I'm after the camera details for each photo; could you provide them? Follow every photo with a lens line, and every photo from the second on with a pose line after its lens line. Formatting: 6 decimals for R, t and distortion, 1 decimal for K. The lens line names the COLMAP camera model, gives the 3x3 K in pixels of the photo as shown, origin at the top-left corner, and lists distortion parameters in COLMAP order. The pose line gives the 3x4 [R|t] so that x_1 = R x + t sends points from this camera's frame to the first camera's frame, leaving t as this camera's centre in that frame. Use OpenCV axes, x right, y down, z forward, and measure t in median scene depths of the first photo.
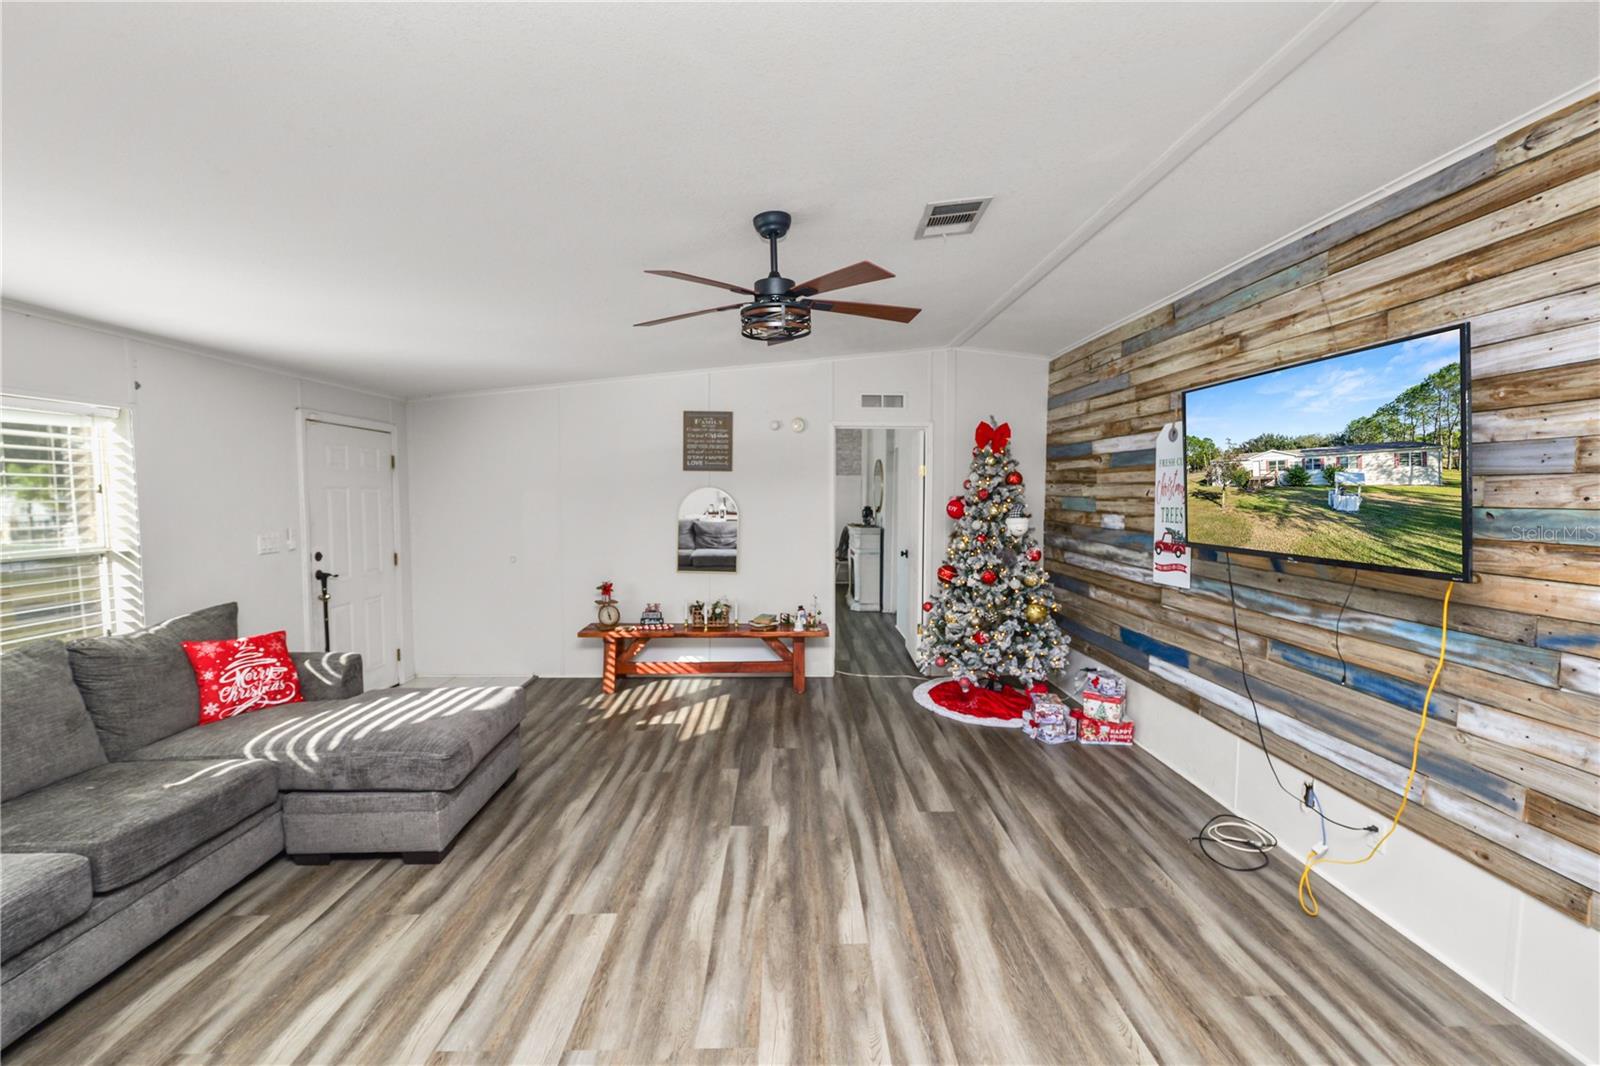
lens RADIAL K [[655.8, 0, 801.2], [0, 655.8, 508.6], [0, 0, 1]] dist [-0.011255, 0.000324]
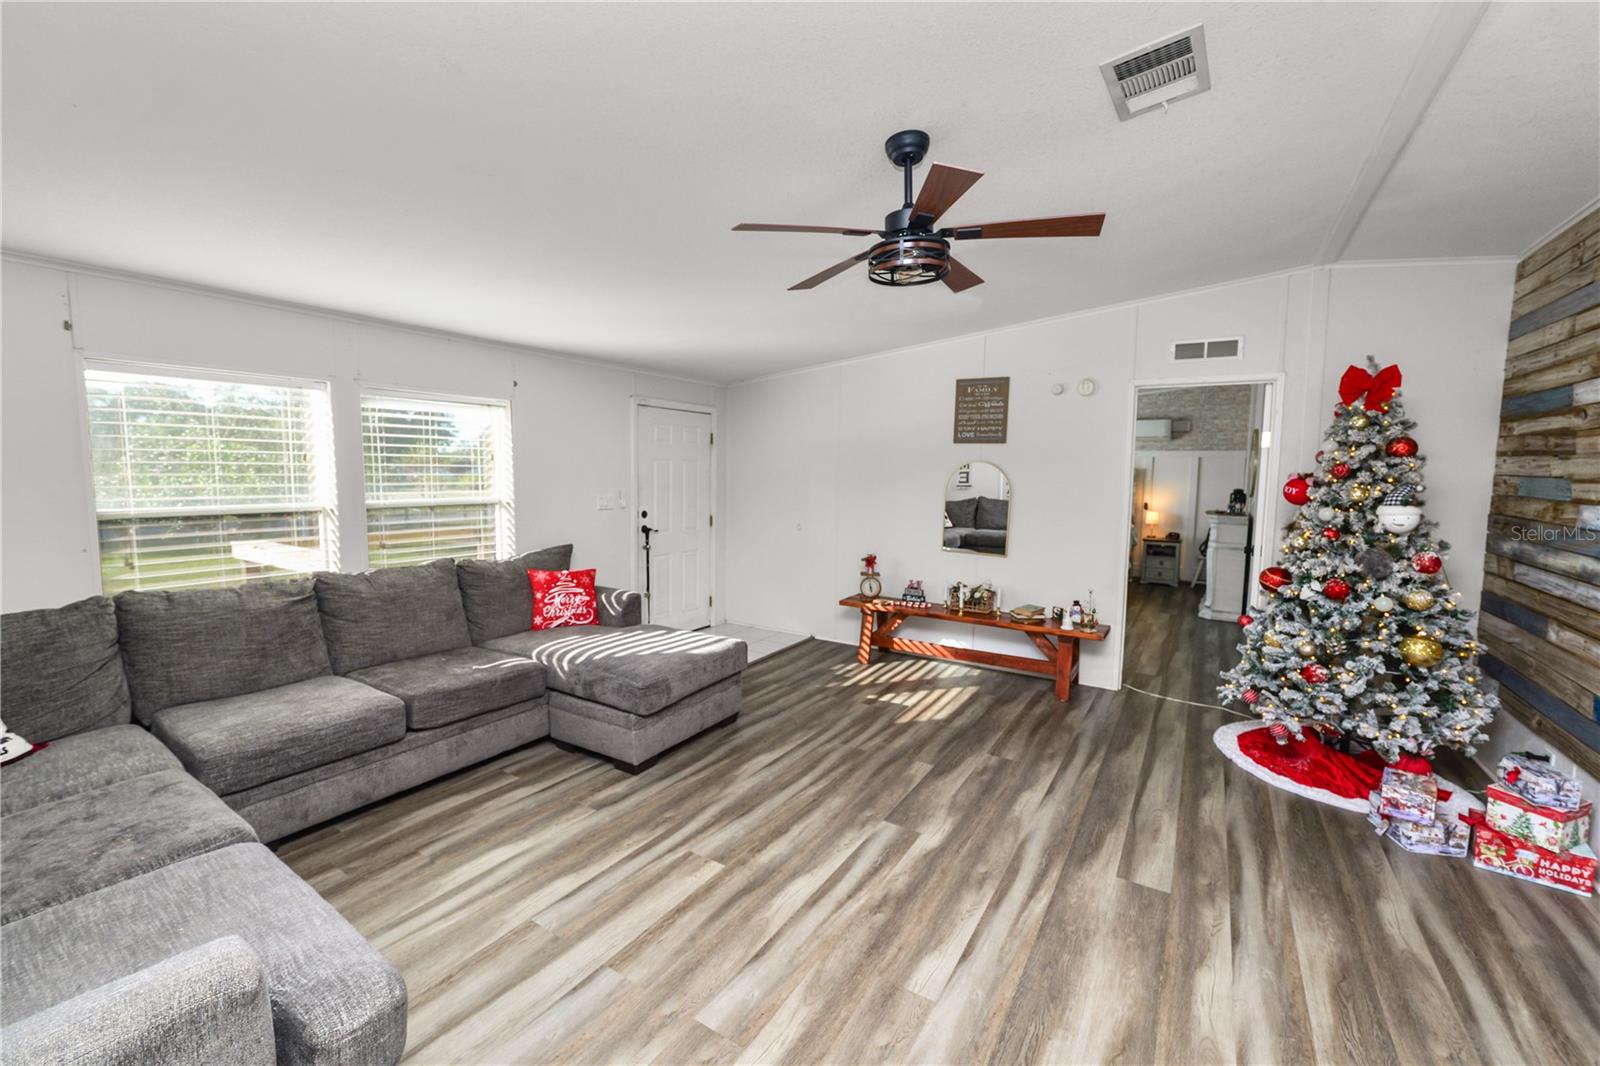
lens RADIAL K [[655.8, 0, 801.2], [0, 655.8, 508.6], [0, 0, 1]] dist [-0.011255, 0.000324]
pose [[0.832114, 0.041492, -0.553051, 0.219688], [-0.025261, 0.998998, 0.036941, 0.008847], [0.554030, -0.016768, 0.832328, 0.128878]]
